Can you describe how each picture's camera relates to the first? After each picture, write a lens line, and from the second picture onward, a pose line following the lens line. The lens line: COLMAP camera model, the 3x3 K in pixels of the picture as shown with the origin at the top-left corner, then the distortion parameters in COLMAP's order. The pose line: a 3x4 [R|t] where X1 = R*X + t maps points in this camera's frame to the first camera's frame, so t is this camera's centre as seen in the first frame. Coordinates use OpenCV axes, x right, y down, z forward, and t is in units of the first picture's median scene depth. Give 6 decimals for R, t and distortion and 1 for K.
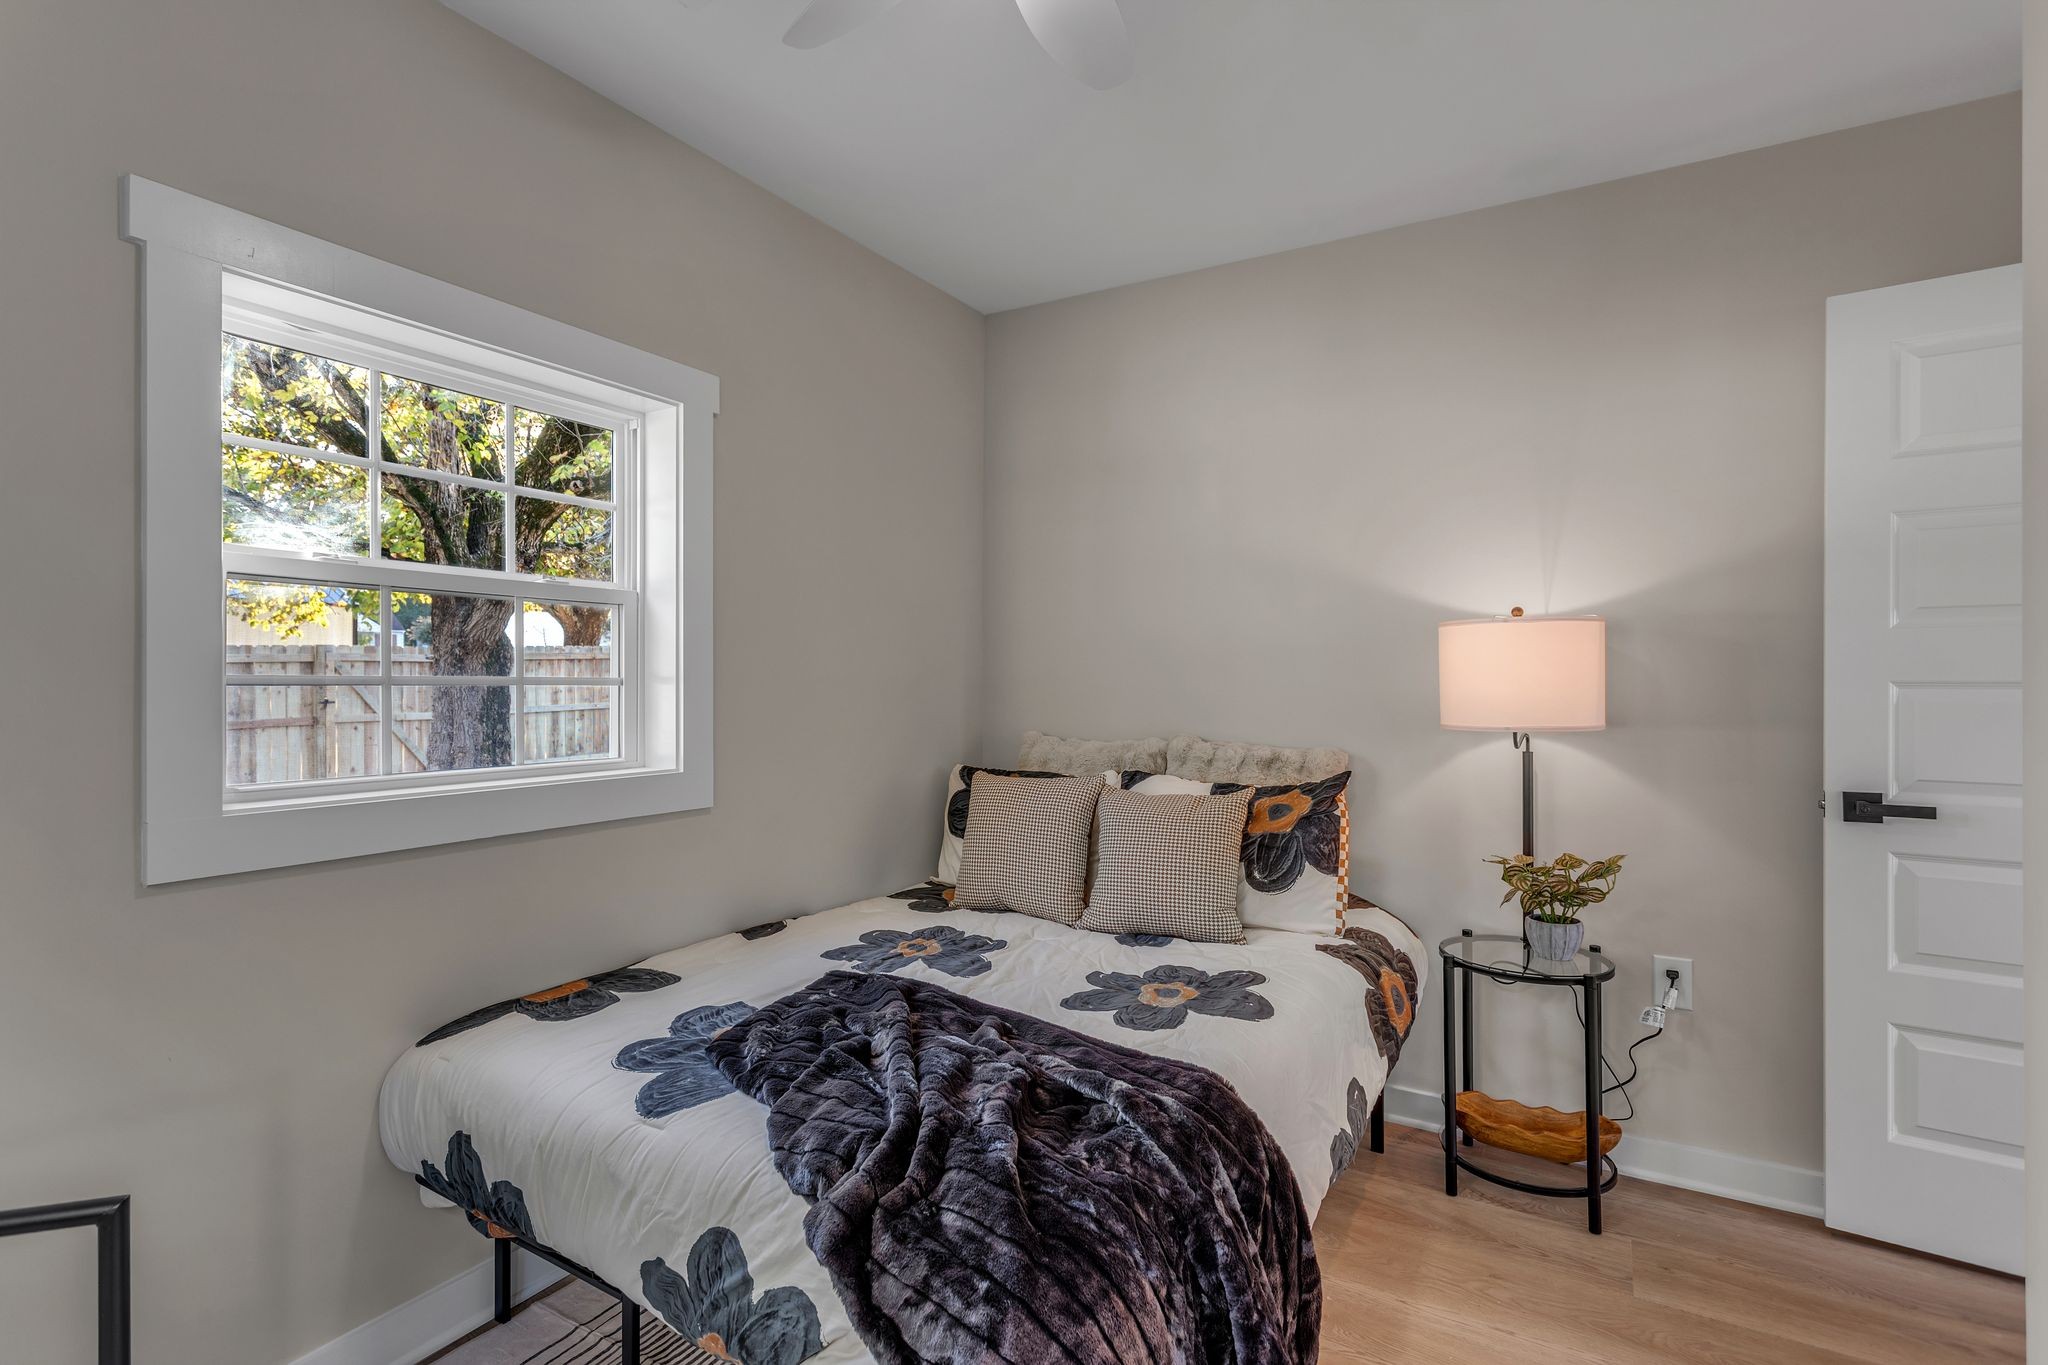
lens RADIAL K [[982.3, 0, 1031.3], [0, 982.3, 681.0], [0, 0, 1]] dist [-0.019043, 0.000466]
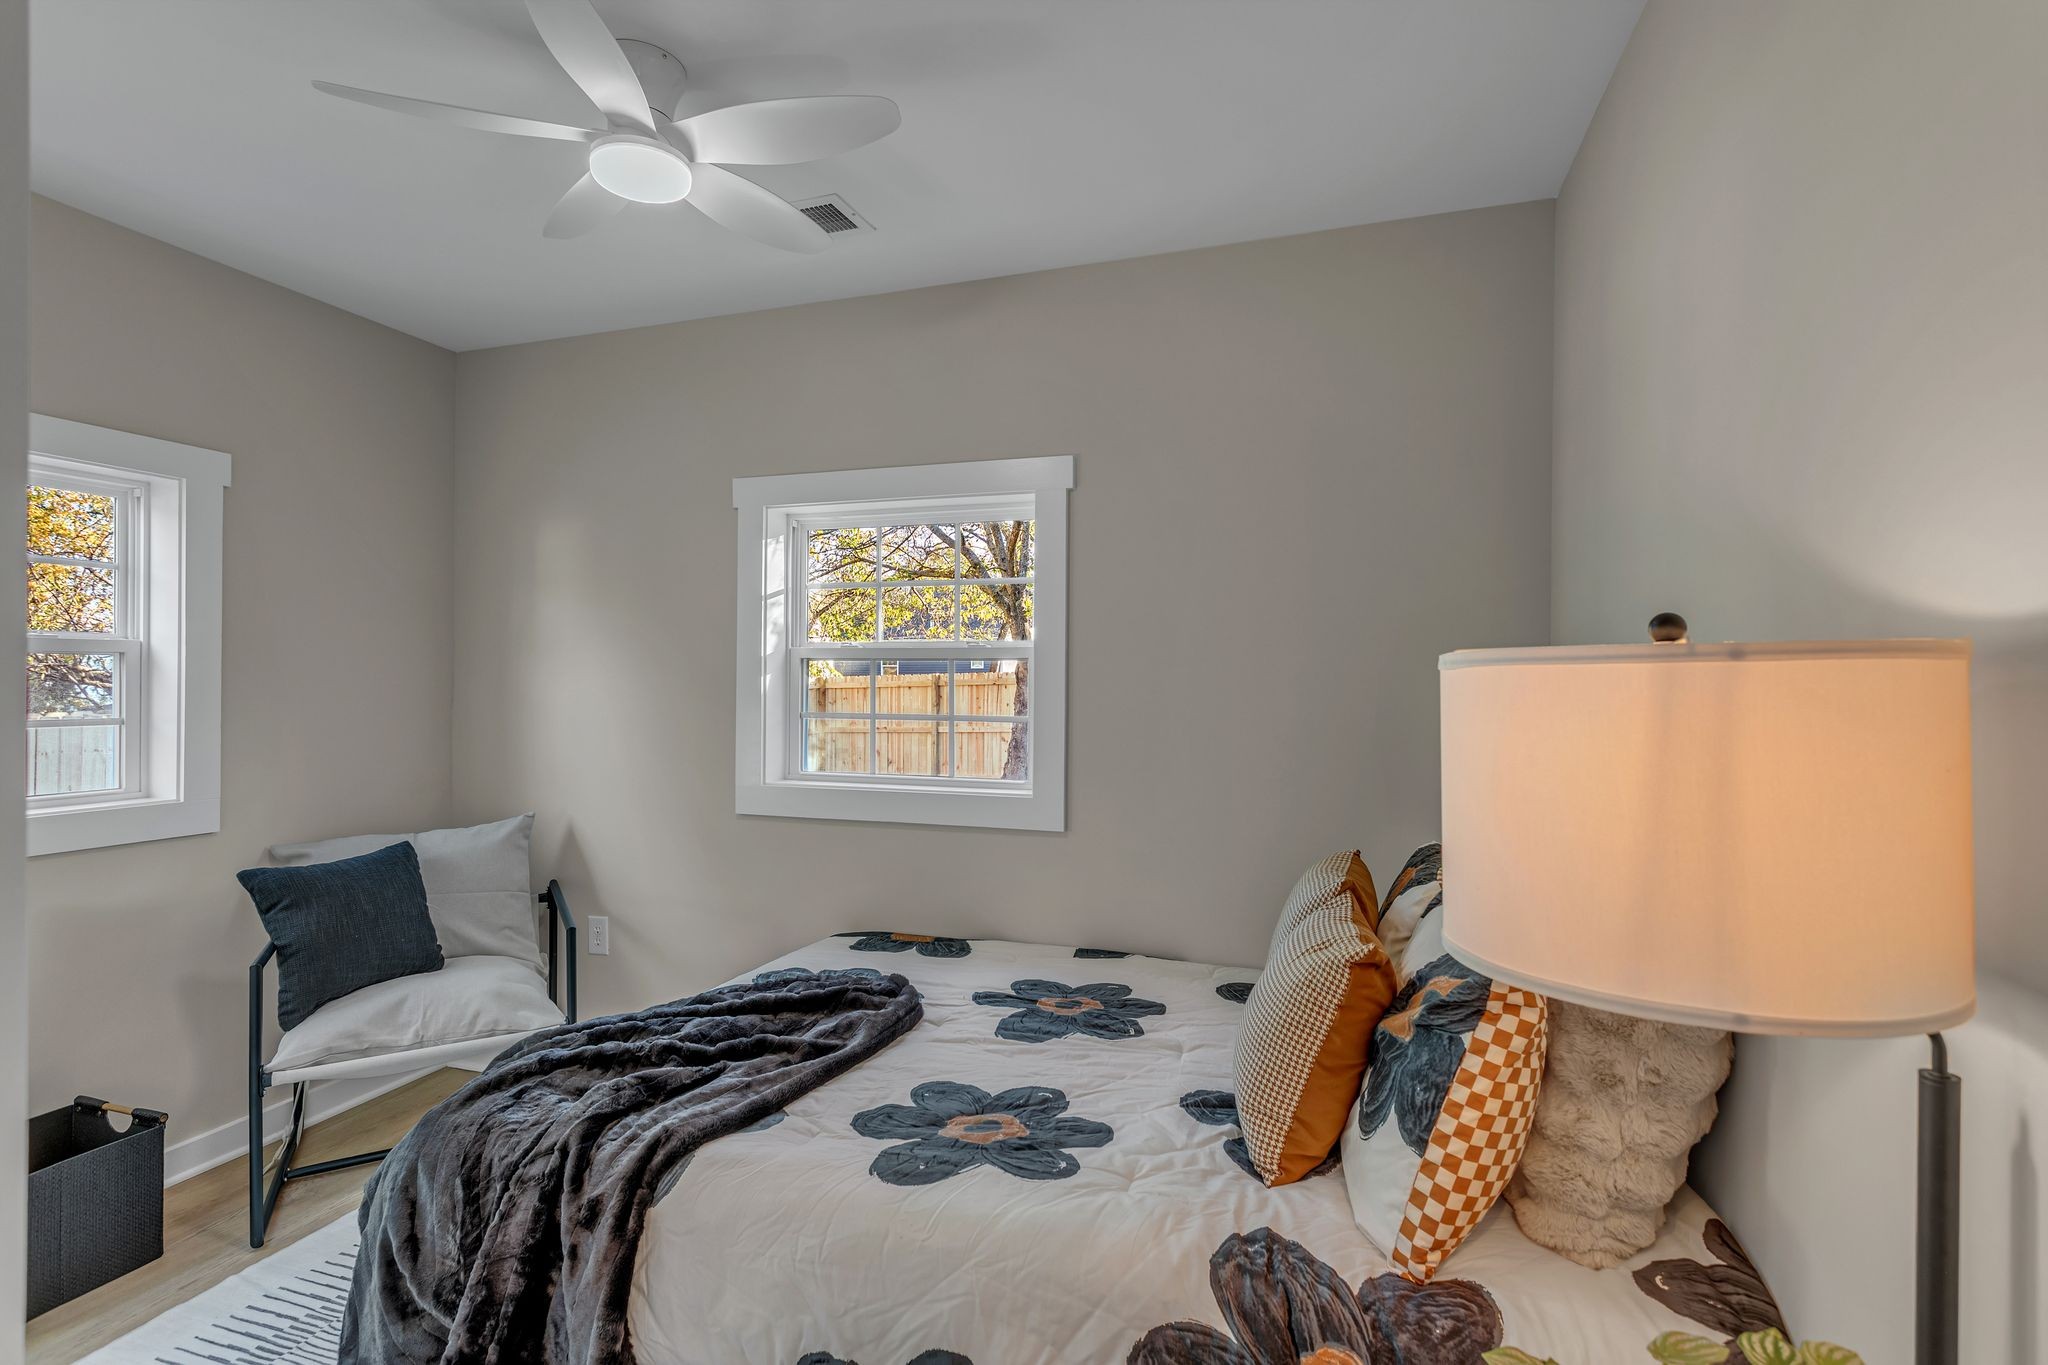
lens RADIAL K [[982.3, 0, 1031.3], [0, 982.3, 681.0], [0, 0, 1]] dist [-0.019043, 0.000466]
pose [[0.239664, 0.006604, -0.970833, 0.837157], [-0.021440, 0.999769, 0.001508, -0.049851], [0.970619, 0.020453, 0.239751, 0.749201]]
